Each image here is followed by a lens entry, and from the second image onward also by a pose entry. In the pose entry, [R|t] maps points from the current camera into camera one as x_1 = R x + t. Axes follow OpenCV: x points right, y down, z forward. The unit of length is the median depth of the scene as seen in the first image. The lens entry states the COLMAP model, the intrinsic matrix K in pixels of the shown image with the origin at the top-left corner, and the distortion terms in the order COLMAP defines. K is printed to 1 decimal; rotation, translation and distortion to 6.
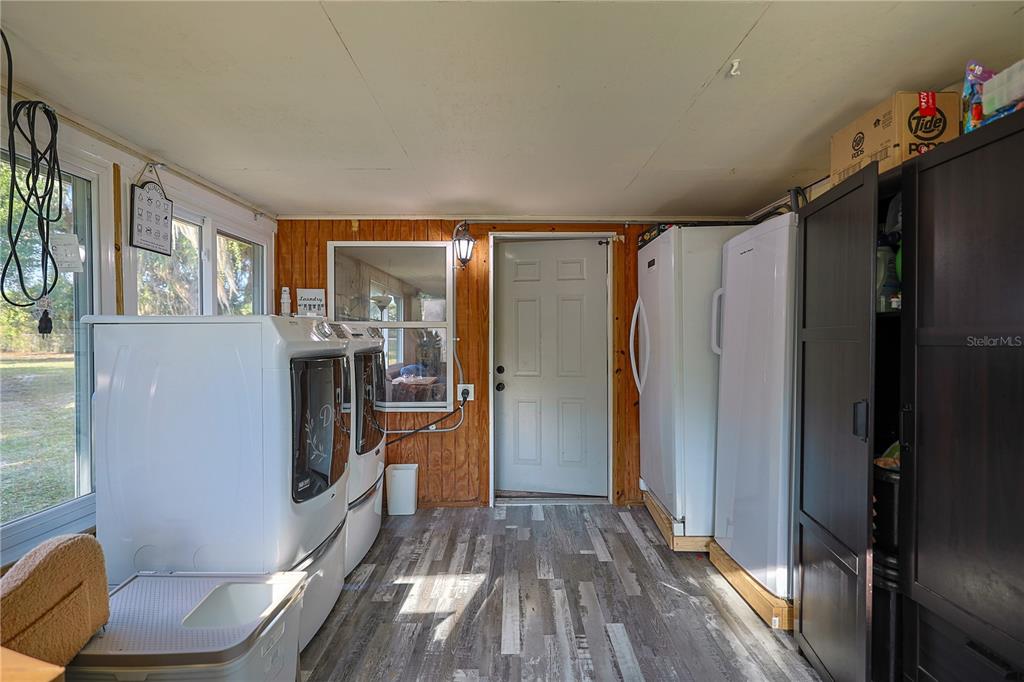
lens RADIAL K [[453.0, 0, 512.6], [0, 453.0, 339.7], [0, 0, 1]] dist [0.000202, -0.000533]
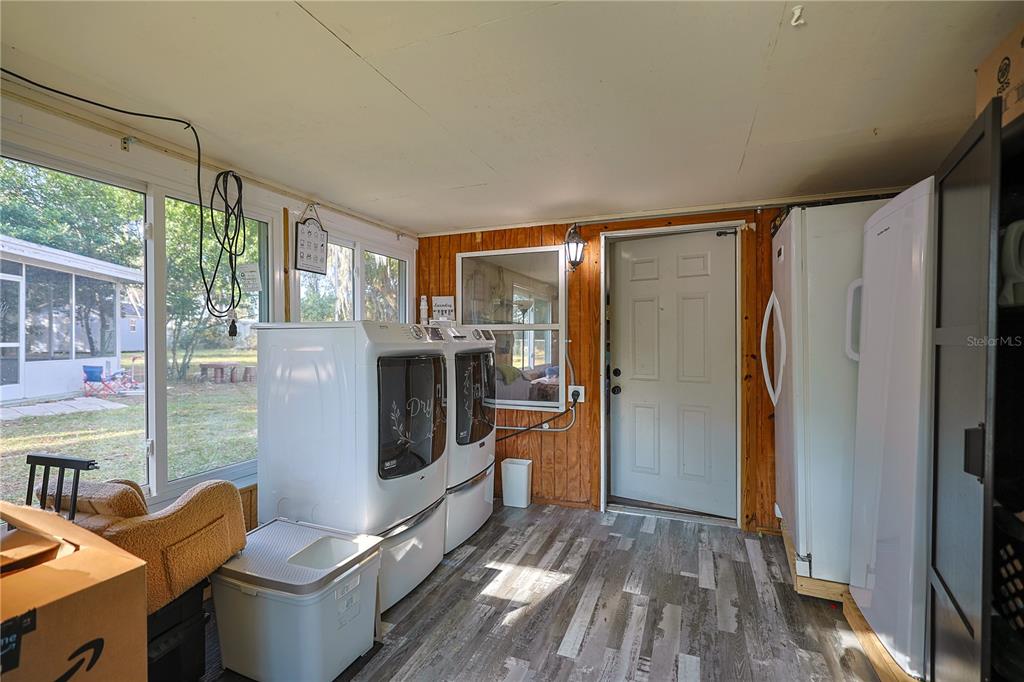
lens RADIAL K [[453.0, 0, 513.1], [0, 453.0, 339.8], [0, 0, 1]] dist [0.000202, -0.000533]
pose [[0.926728, 0.001363, -0.375731, 0.183846], [-0.002518, 0.999993, -0.002583, -0.000927], [0.375725, 0.003340, 0.926725, 0.019480]]
